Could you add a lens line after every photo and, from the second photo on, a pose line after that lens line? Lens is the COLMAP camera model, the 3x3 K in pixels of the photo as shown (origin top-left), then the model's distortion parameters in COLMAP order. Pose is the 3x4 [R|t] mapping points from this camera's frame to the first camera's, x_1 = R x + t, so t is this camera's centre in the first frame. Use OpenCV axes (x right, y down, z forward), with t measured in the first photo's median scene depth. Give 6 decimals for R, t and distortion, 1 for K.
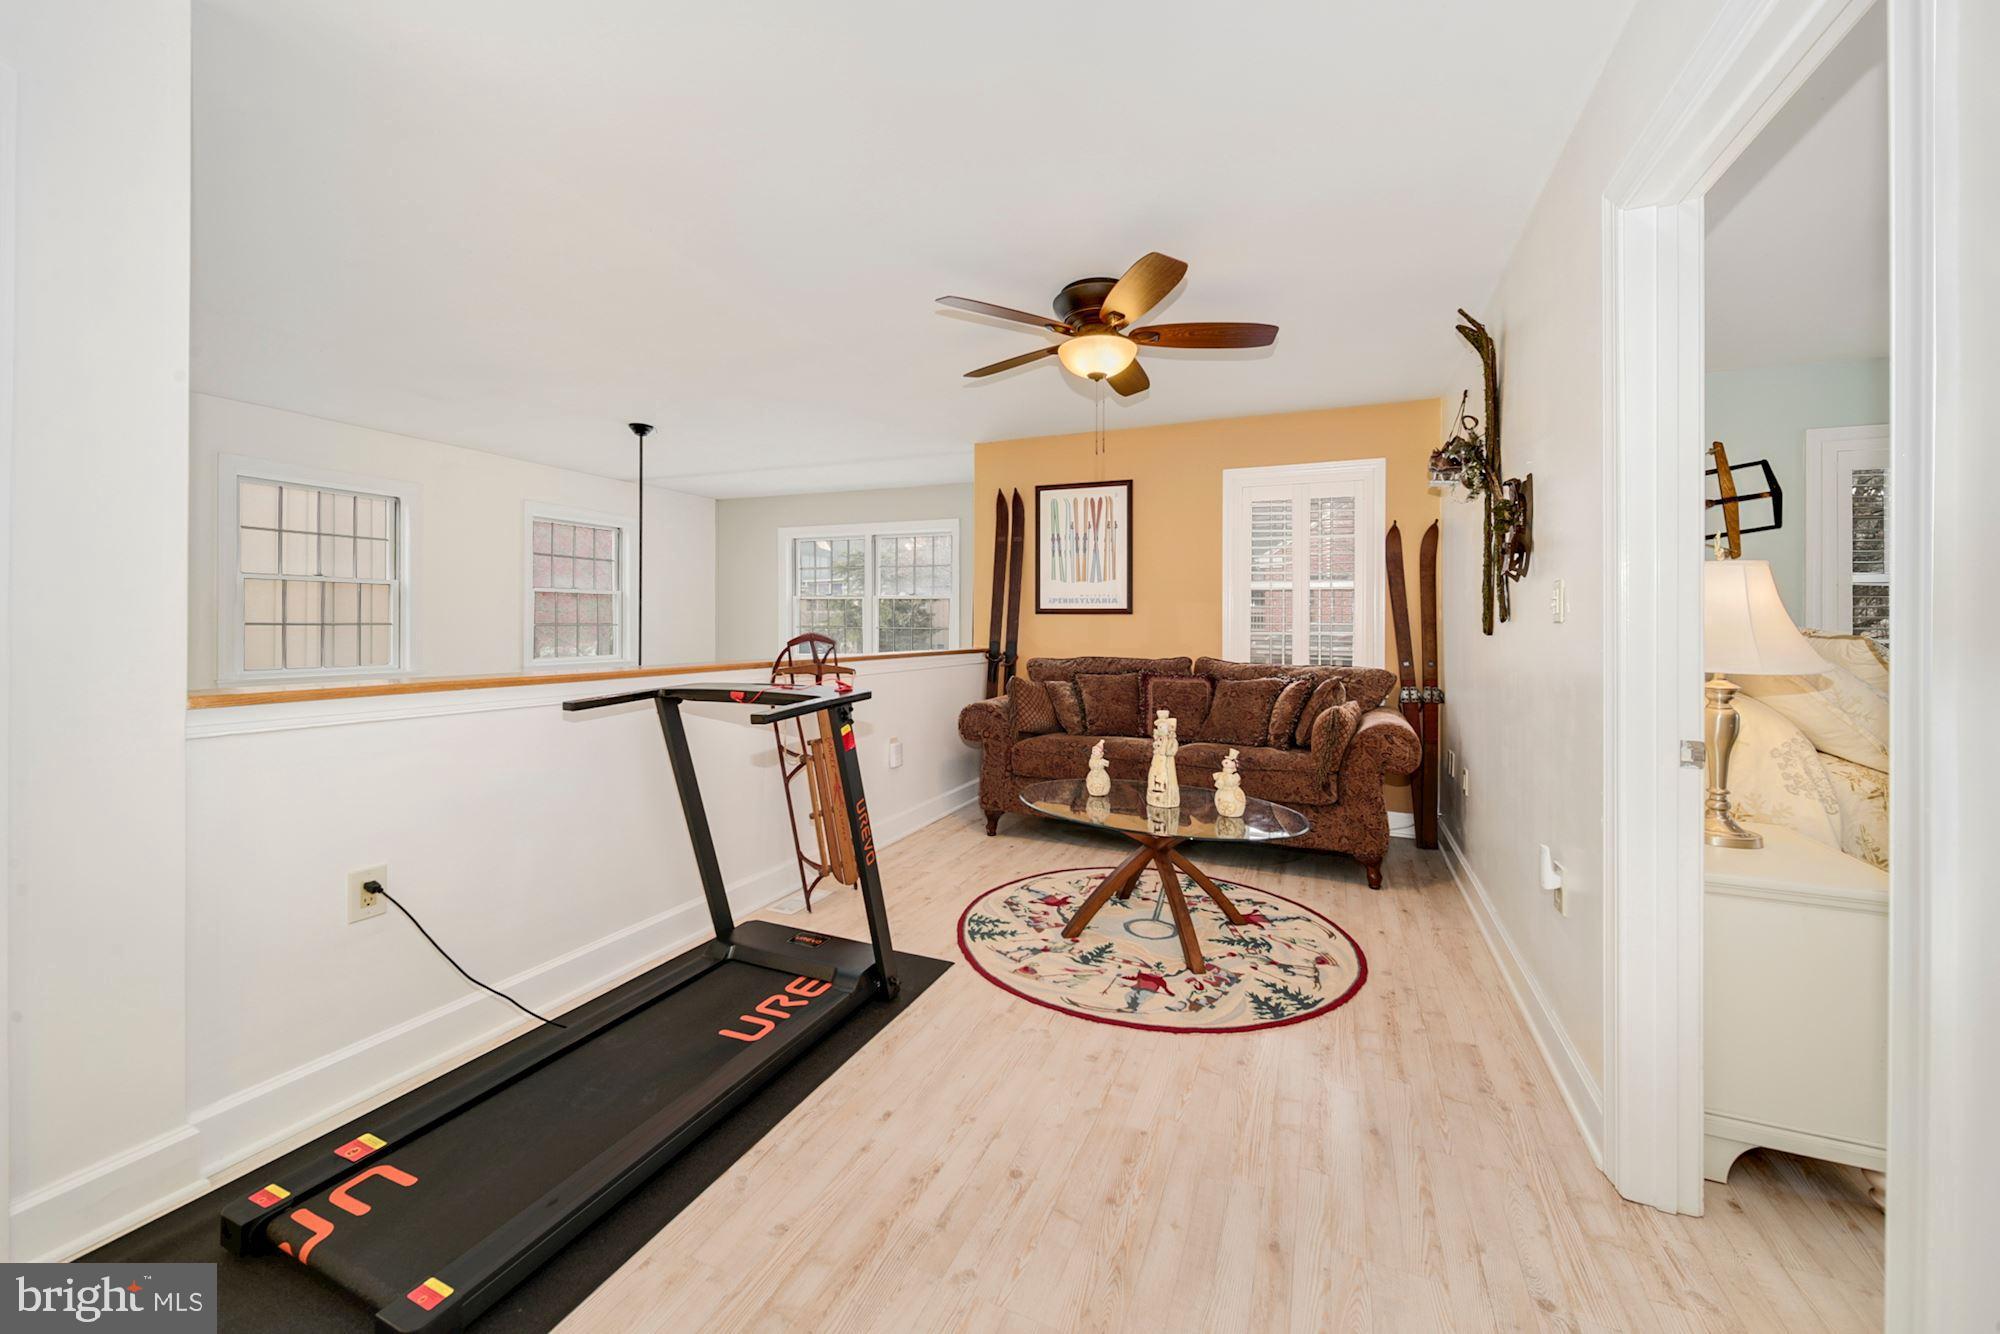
lens RADIAL K [[754.5, 0, 998.0], [0, 754.5, 623.1], [0, 0, 1]] dist [0.000174, -0.000140]
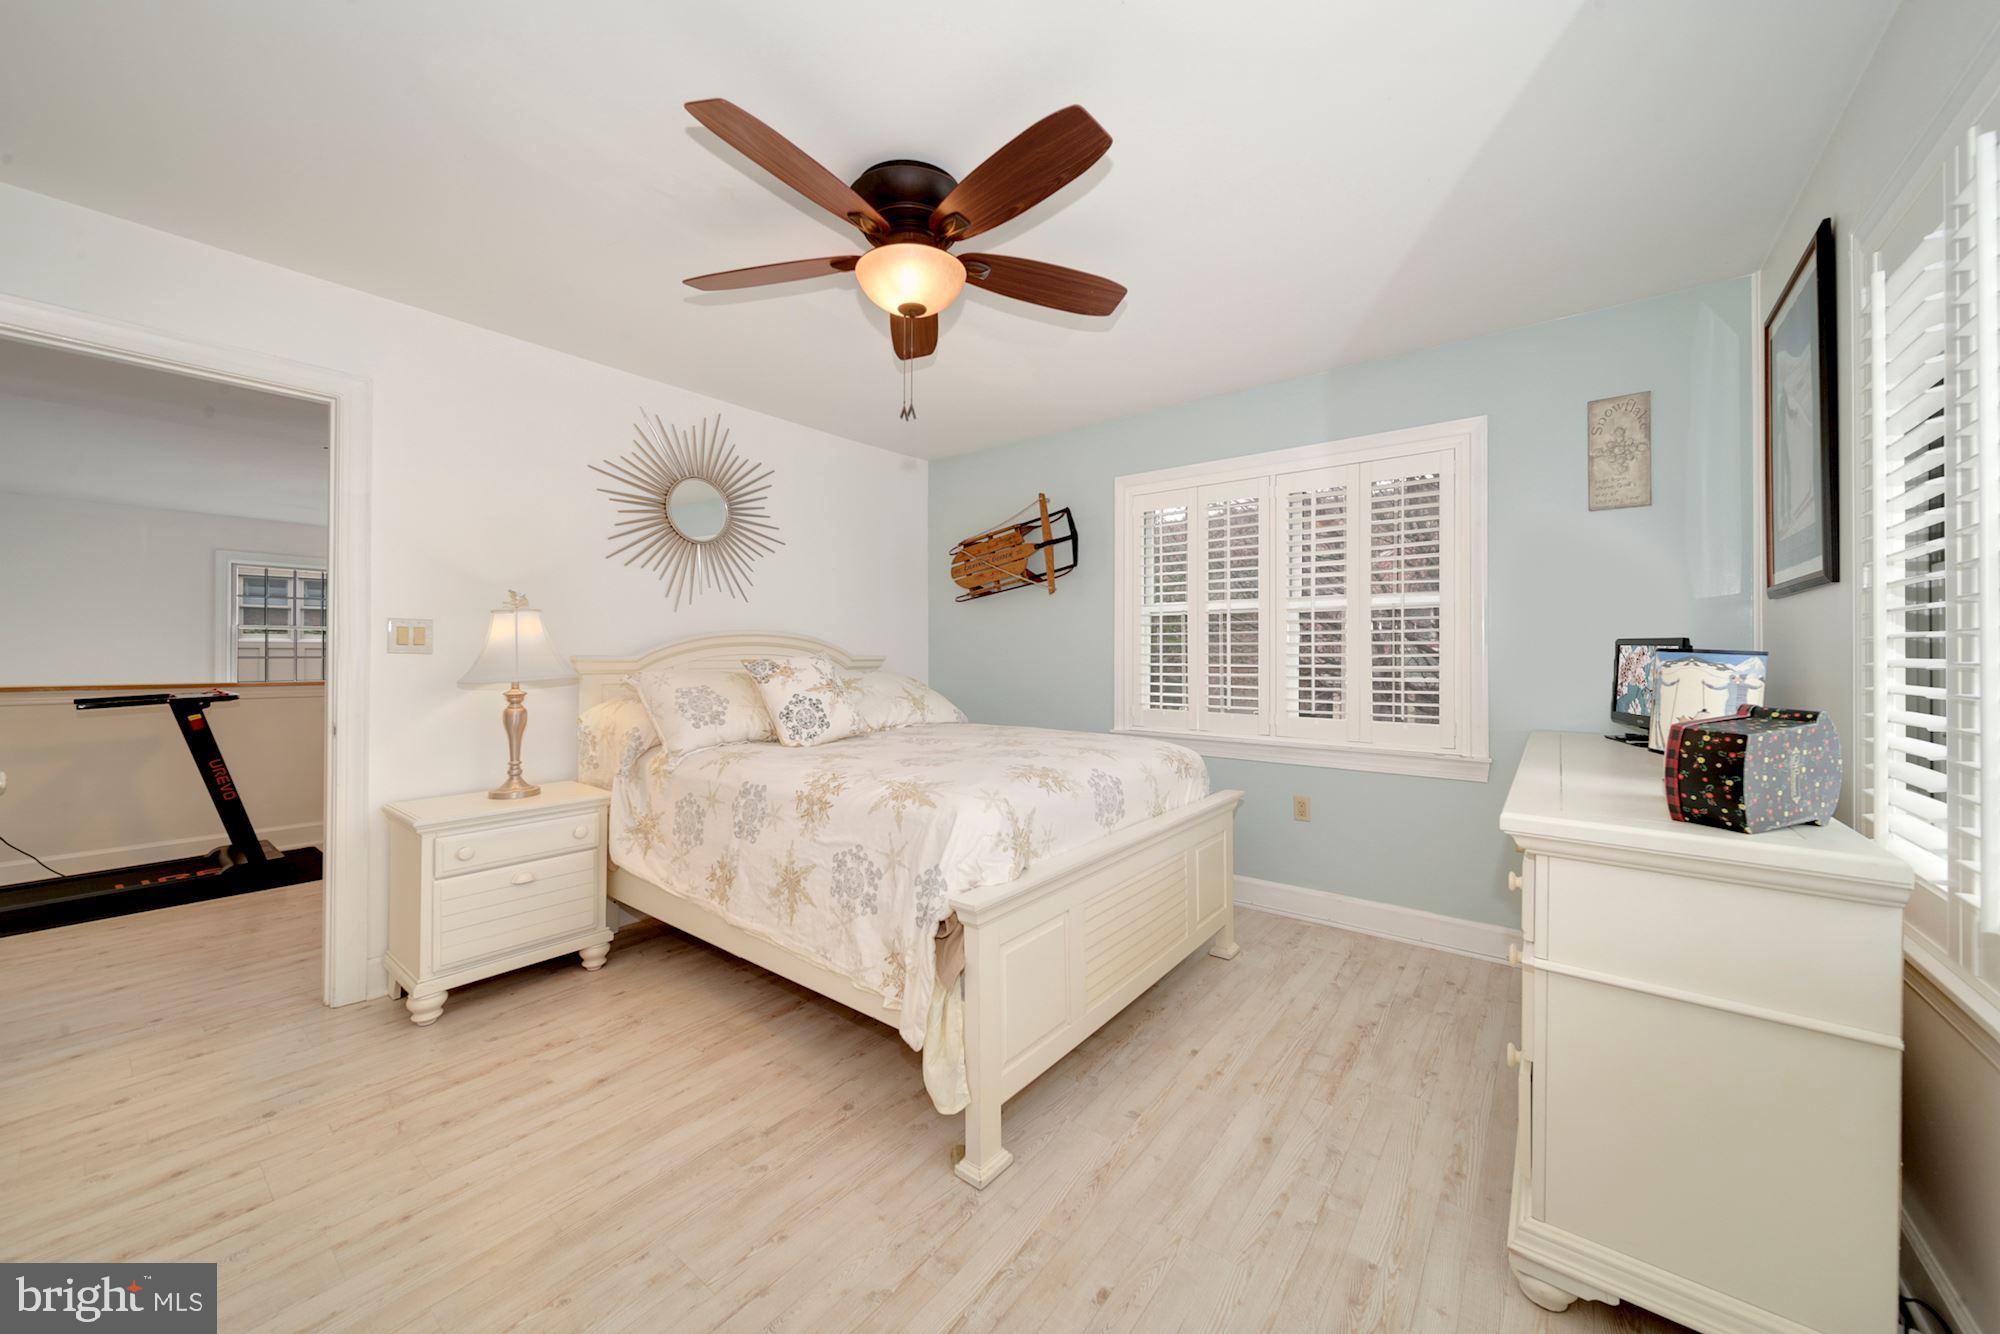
lens RADIAL K [[719.4, 0, 995.0], [0, 719.4, 657.0], [0, 0, 1]] dist [-0.000541, -0.000009]
pose [[0.963752, -0.002138, -0.266790, 1.203465], [0.003388, 0.999985, 0.004224, 0.004253], [0.266777, -0.004974, 0.963746, -0.076459]]
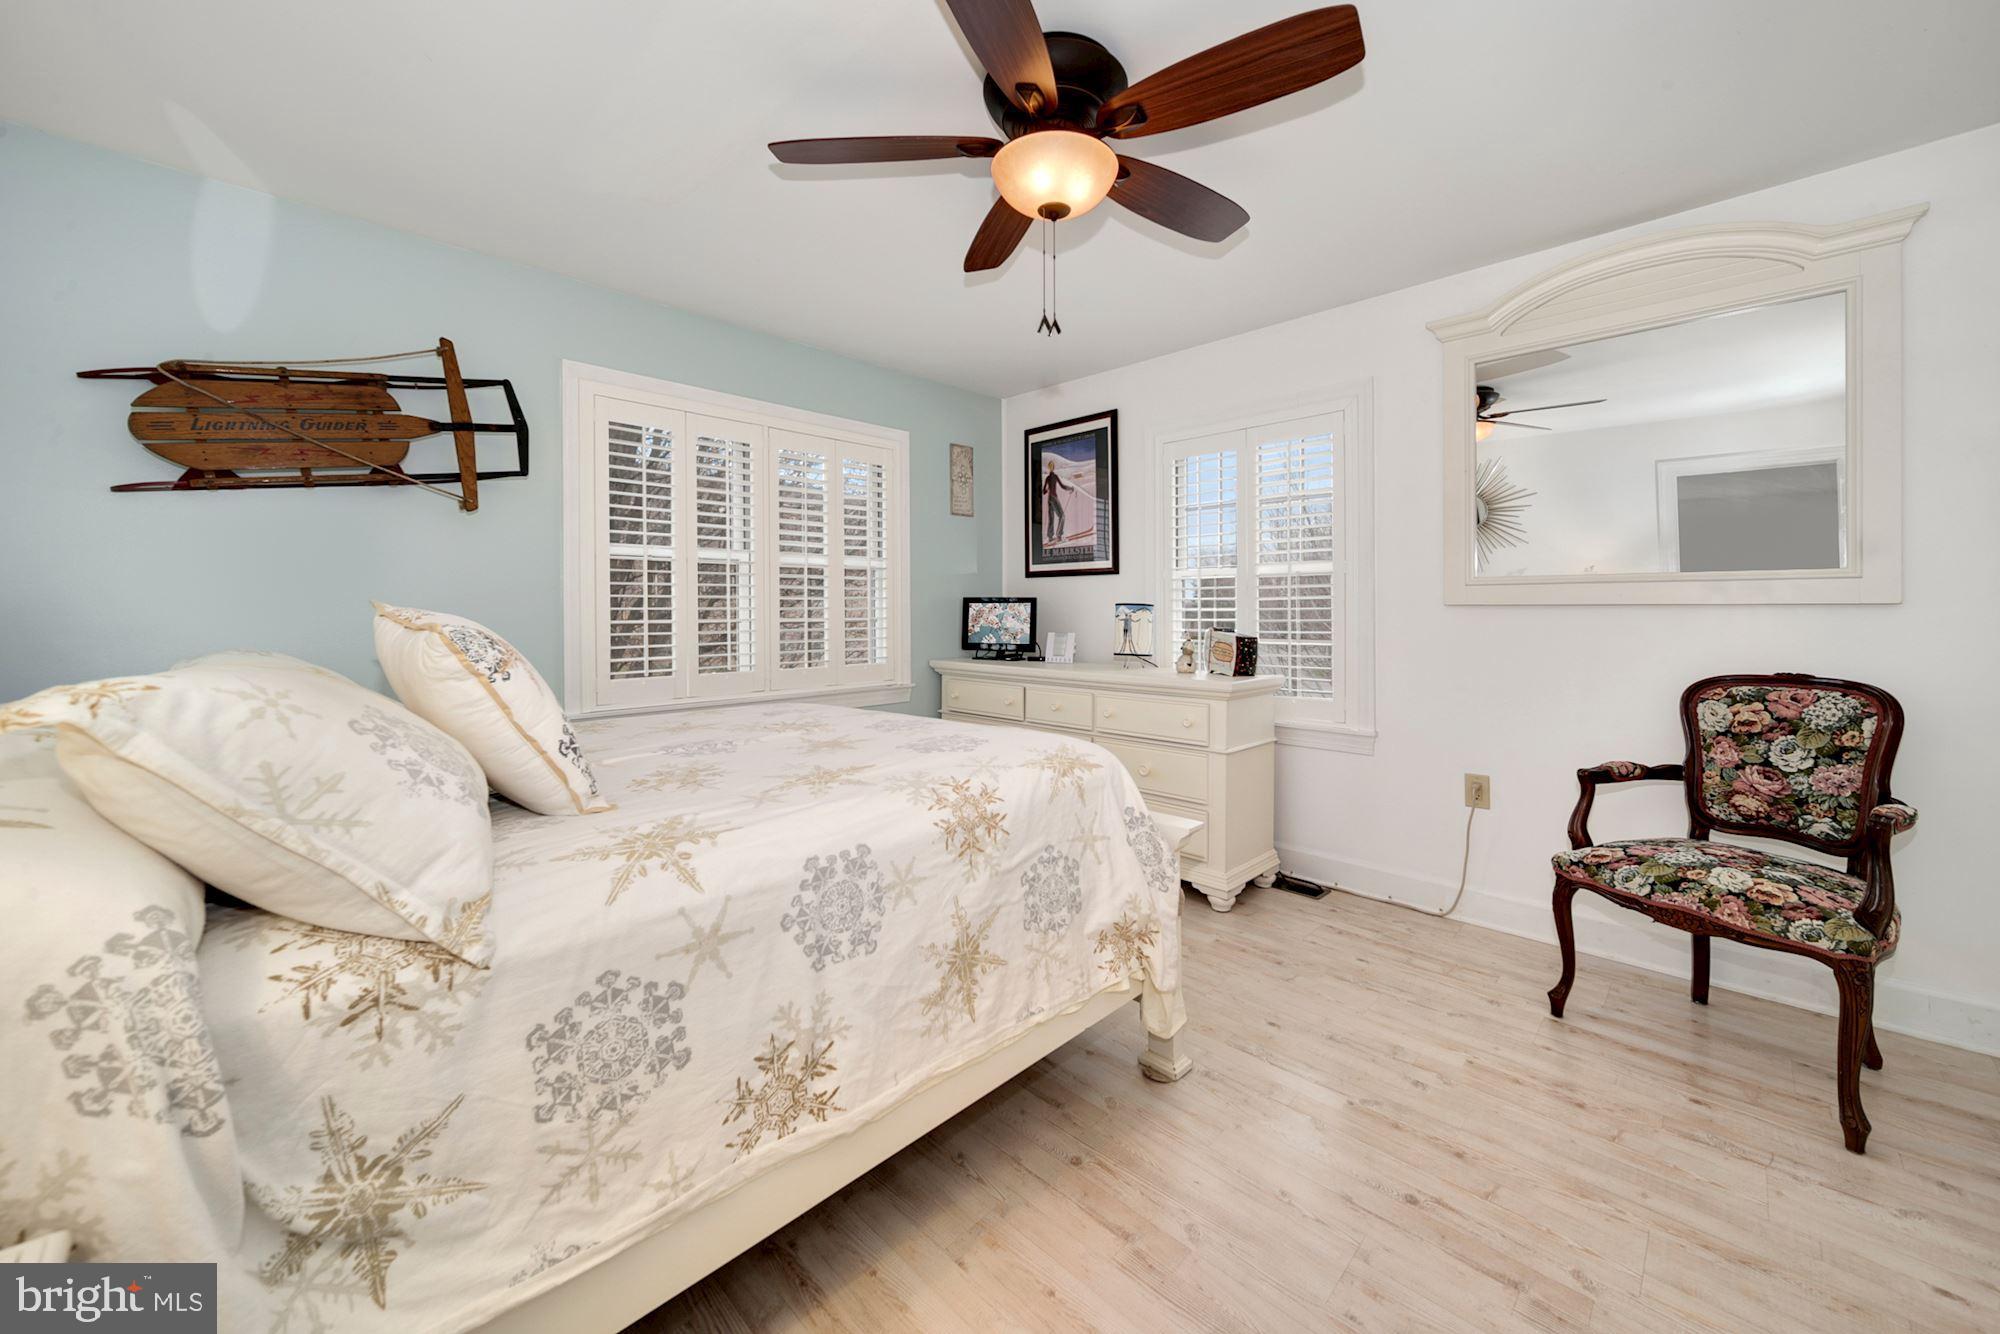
lens RADIAL K [[754.5, 0, 998.0], [0, 754.5, 623.1], [0, 0, 1]] dist [0.000174, -0.000140]
pose [[0.367078, -0.023455, 0.929895, 0.508861], [0.002806, 0.999705, 0.024108, 0.002228], [-0.930186, -0.006240, 0.367035, 0.290148]]
